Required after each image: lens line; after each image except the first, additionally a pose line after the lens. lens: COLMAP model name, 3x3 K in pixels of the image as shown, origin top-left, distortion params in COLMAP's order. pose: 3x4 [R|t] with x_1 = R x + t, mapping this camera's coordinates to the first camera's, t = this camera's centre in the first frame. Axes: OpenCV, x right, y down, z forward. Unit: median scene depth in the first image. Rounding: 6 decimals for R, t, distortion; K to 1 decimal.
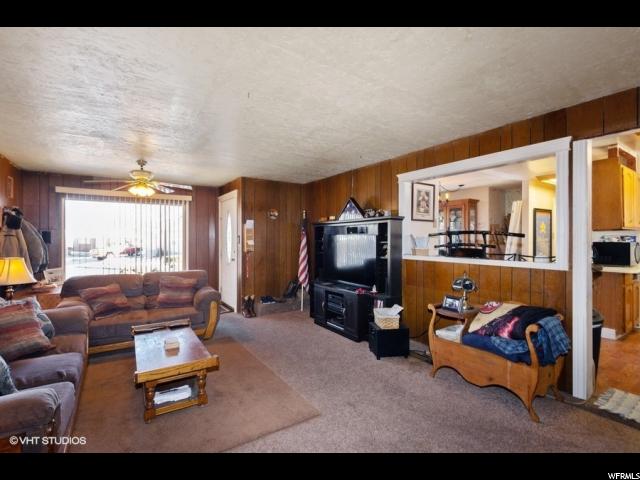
lens RADIAL K [[304.6, 0, 320.0], [0, 304.6, 240.0], [0, 0, 1]] dist [-0.001151, -0.000208]
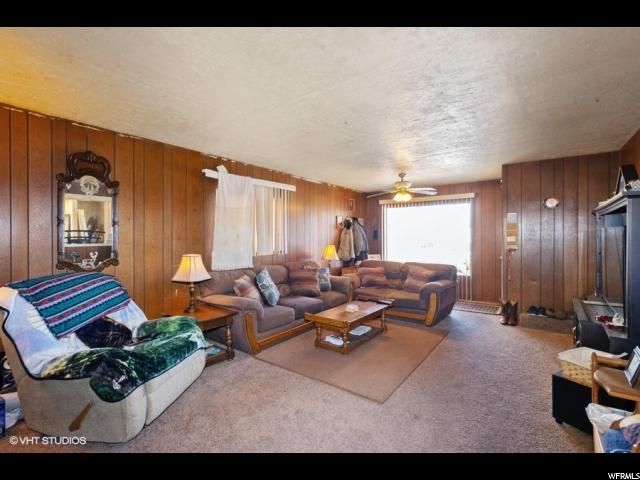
lens RADIAL K [[299.5, 0, 317.7], [0, 299.5, 234.4], [0, 0, 1]] dist [0.001750, -0.000006]
pose [[0.335358, -0.005457, -0.942075, 0.472217], [-0.002224, 0.999976, -0.006584, 0.003723], [0.942088, 0.004303, 0.335338, 0.240384]]
